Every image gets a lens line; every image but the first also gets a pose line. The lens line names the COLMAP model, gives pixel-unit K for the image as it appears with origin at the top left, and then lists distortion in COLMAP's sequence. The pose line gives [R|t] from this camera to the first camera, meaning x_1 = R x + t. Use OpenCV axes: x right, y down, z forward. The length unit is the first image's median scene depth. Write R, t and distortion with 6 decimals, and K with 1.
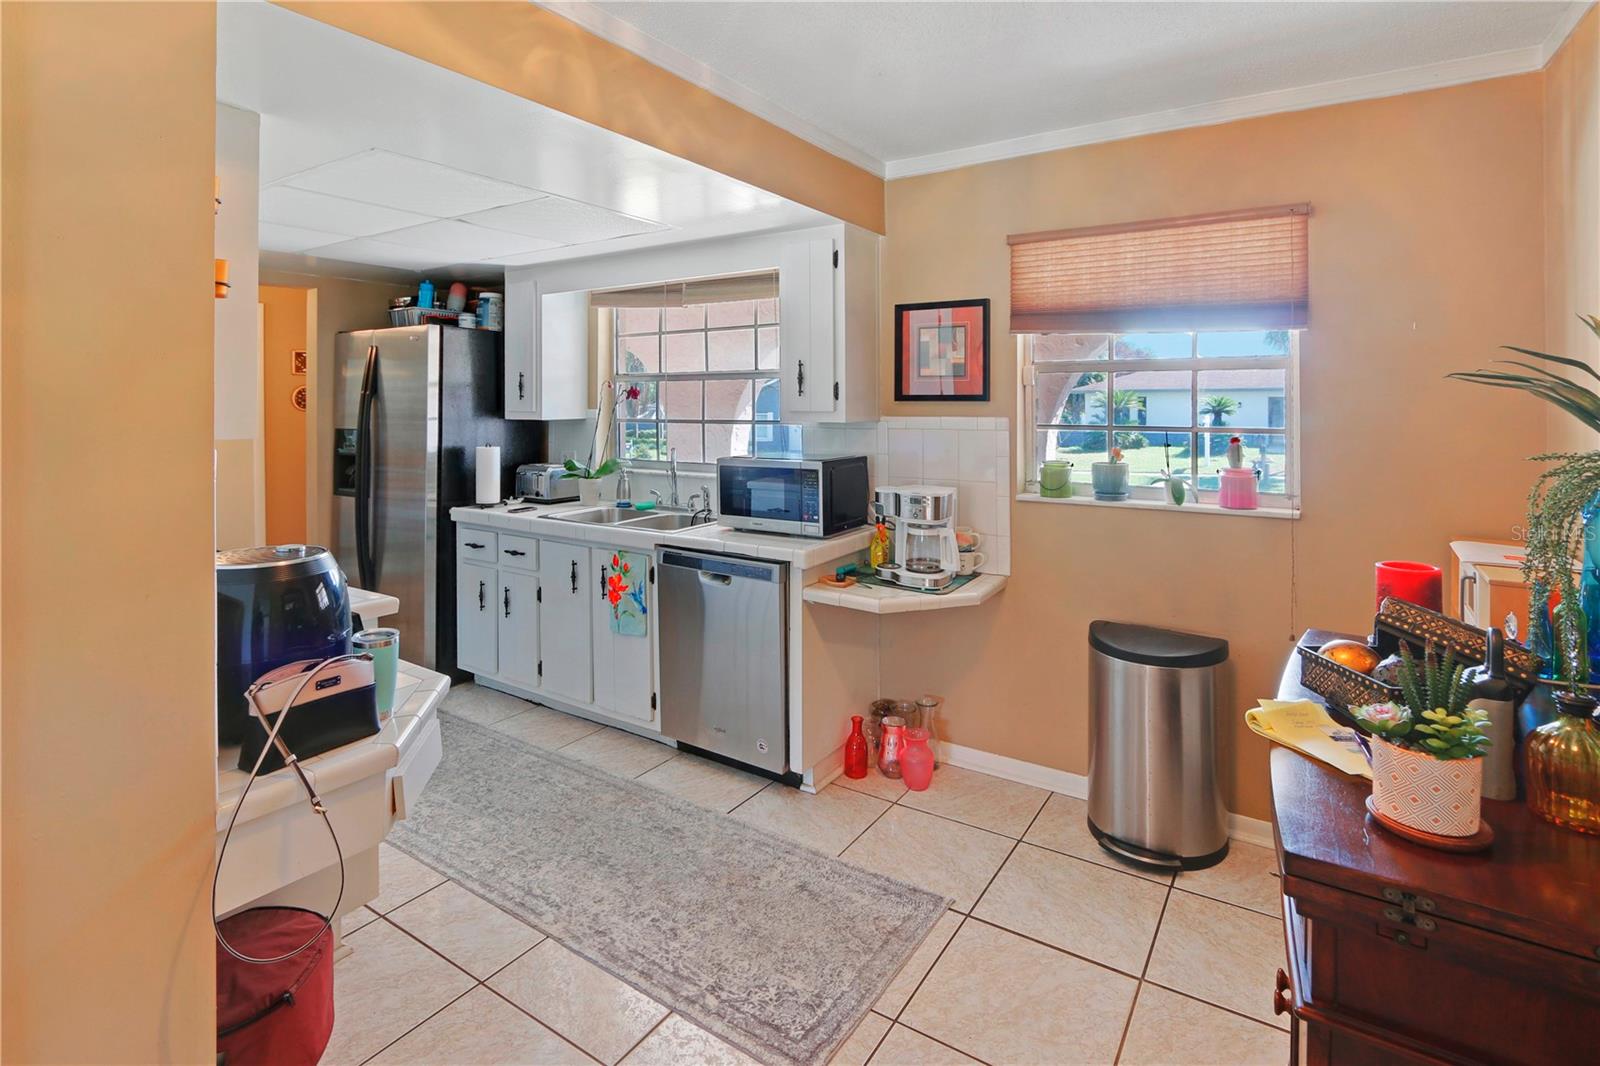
lens RADIAL K [[748.0, 0, 800.0], [0, 748.0, 533.0], [0, 0, 1]] dist [-0.002222, -0.000118]
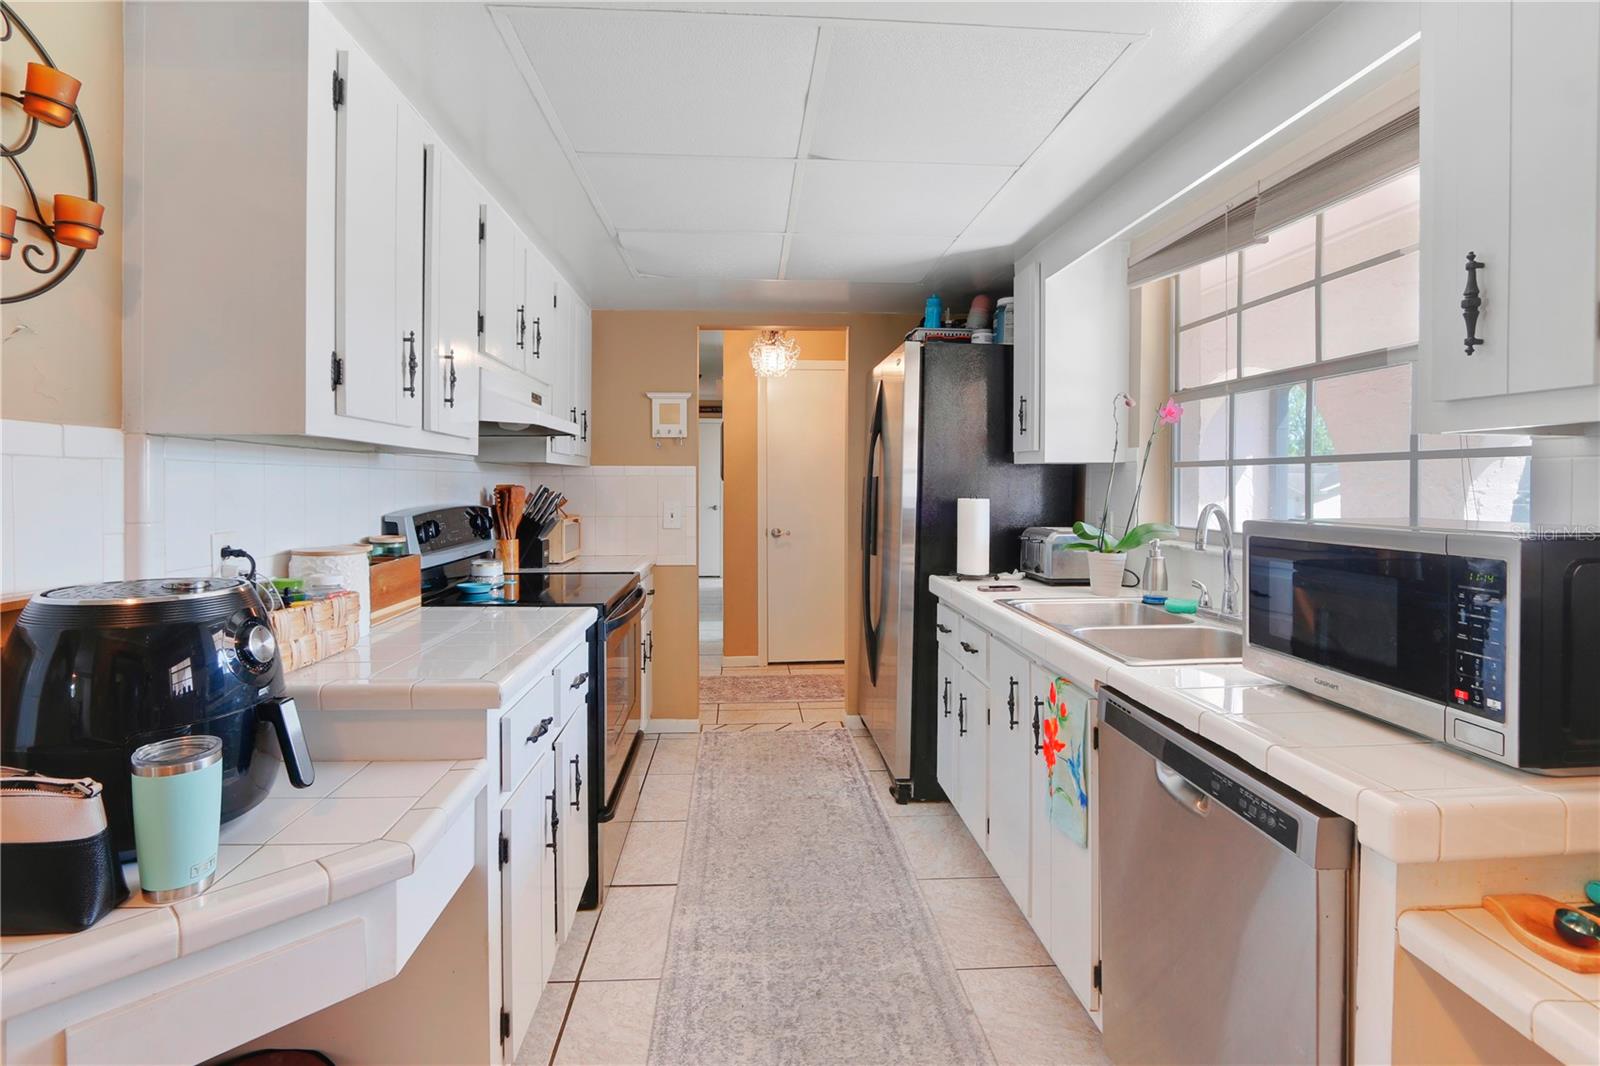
lens RADIAL K [[748.0, 0, 800.0], [0, 748.0, 533.0], [0, 0, 1]] dist [-0.002222, -0.000118]
pose [[0.601432, 0.052792, -0.797178, 0.080869], [-0.137702, 0.989731, -0.038346, -0.034427], [0.786968, 0.132835, 0.602525, 0.491588]]
